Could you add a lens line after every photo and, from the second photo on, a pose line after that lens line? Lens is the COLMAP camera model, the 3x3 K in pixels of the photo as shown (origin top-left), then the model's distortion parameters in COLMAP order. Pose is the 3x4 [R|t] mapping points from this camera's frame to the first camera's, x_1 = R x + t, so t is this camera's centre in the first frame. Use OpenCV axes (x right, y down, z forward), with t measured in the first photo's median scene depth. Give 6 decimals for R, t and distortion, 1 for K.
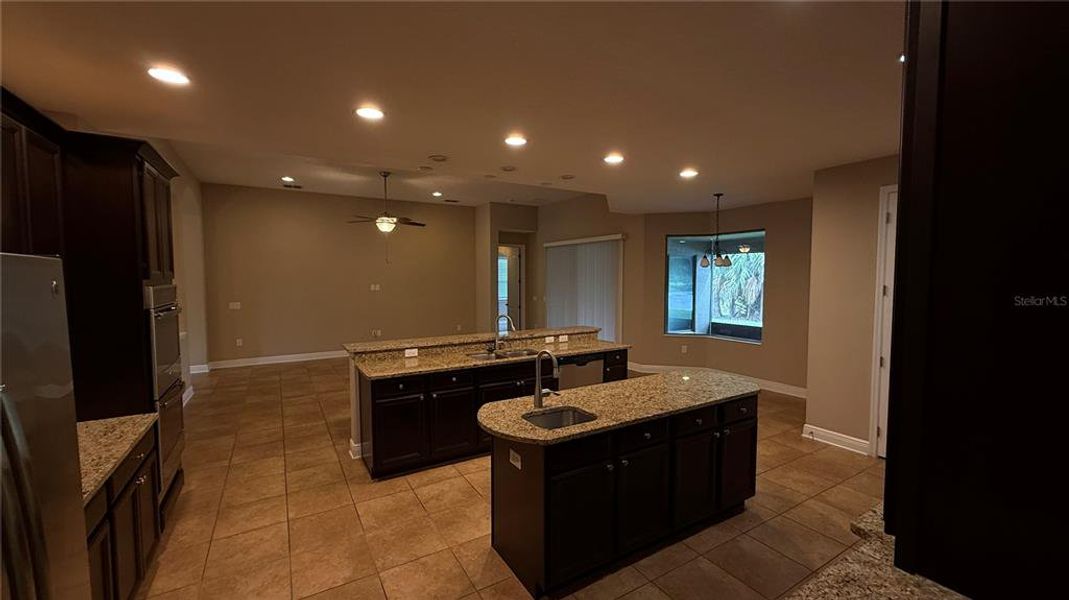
lens RADIAL K [[424.0, 0, 537.1], [0, 424.0, 302.0], [0, 0, 1]] dist [0.002095, 0.000097]
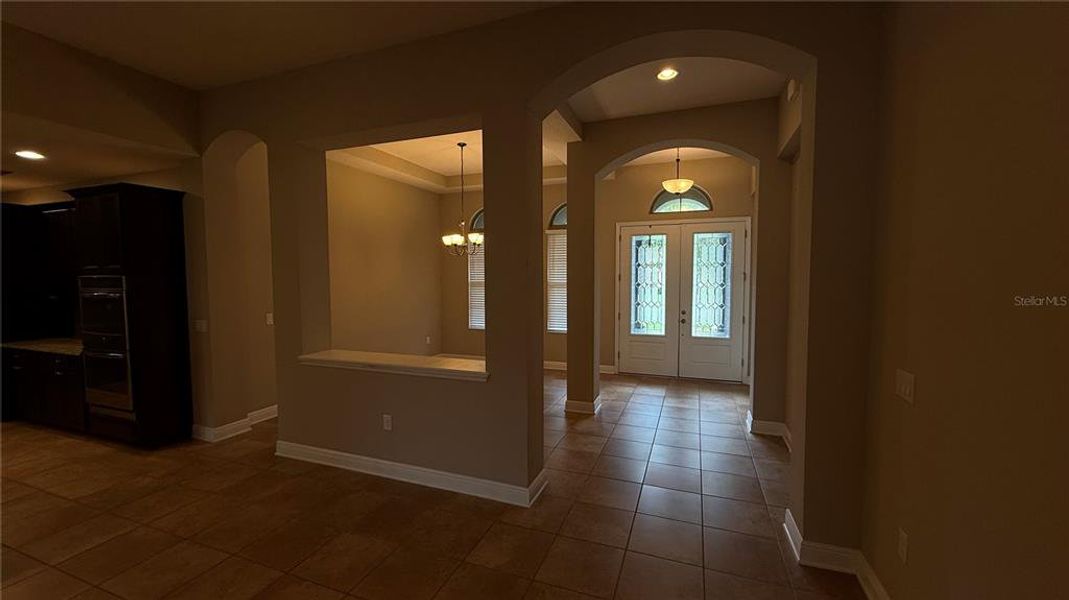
lens RADIAL K [[424.0, 0, 535.2], [0, 424.0, 299.2], [0, 0, 1]] dist [0.002095, 0.000097]
pose [[-0.790816, 0.039998, -0.610746, -0.263231], [-0.027795, 0.994486, 0.101120, -0.036436], [0.611423, 0.096944, -0.785343, 0.687024]]
